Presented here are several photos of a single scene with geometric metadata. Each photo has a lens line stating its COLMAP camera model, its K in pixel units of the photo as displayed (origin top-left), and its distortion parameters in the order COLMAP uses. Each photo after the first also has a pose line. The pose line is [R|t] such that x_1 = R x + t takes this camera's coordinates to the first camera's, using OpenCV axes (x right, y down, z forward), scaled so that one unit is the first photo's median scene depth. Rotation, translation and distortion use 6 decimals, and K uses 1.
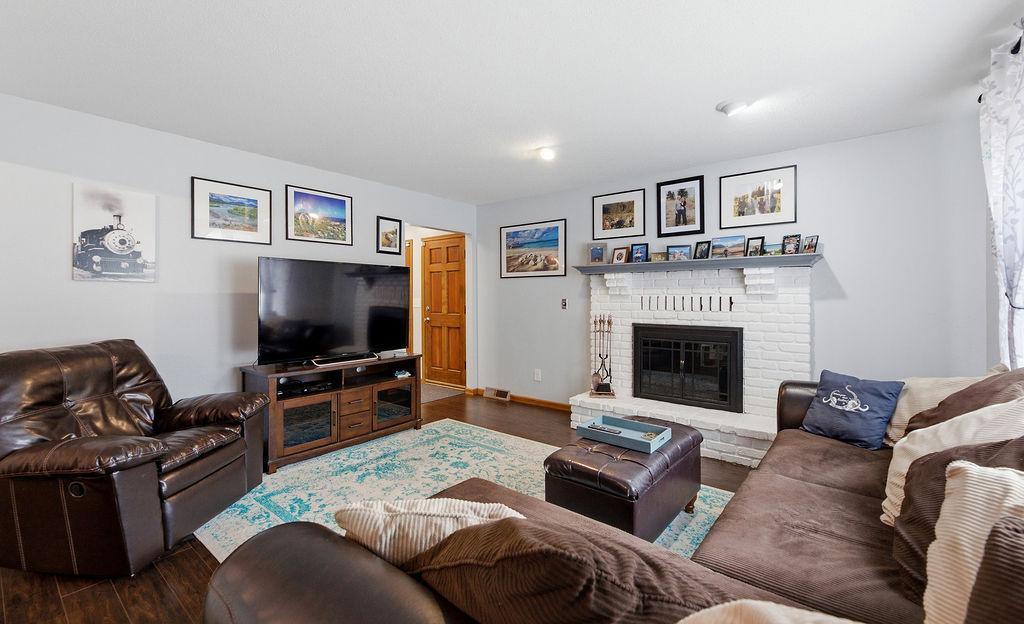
lens RADIAL K [[426.1, 0, 508.1], [0, 426.1, 299.8], [0, 0, 1]] dist [0.000974, 0.000067]
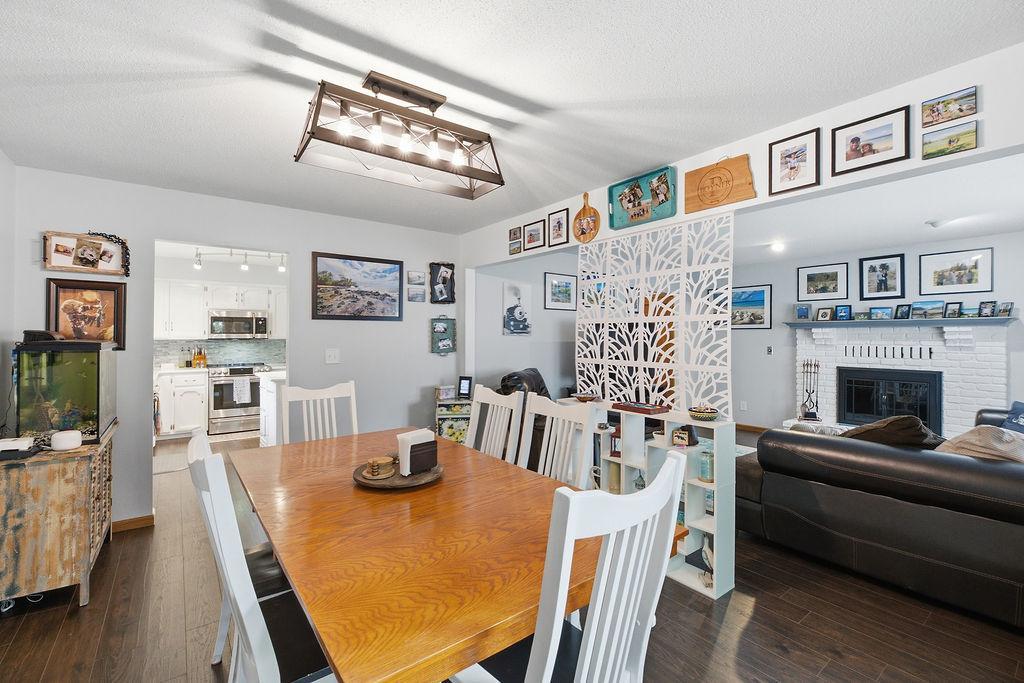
lens RADIAL K [[444.9, 0, 508.3], [0, 444.9, 335.4], [0, 0, 1]] dist [0.006336, 0.000309]
pose [[0.970286, 0.006193, -0.241883, -0.375030], [-0.009396, 0.999883, -0.012089, -0.014836], [0.241780, 0.014002, 0.970230, -0.601407]]
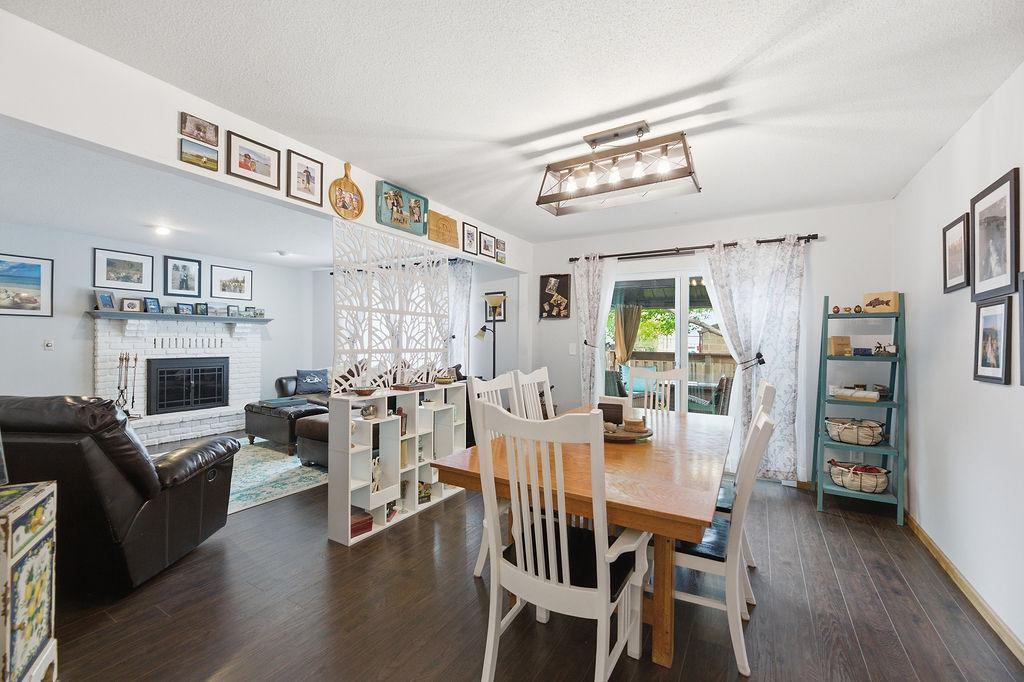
lens RADIAL K [[415.0, 0, 512.0], [0, 415.0, 341.0], [0, 0, 1]] dist [-0.001502, -0.000199]
pose [[-0.141566, -0.000199, 0.989929, -1.182119], [0.001637, 0.999999, 0.000435, 0.001968], [-0.989928, 0.001683, -0.141565, 0.090385]]
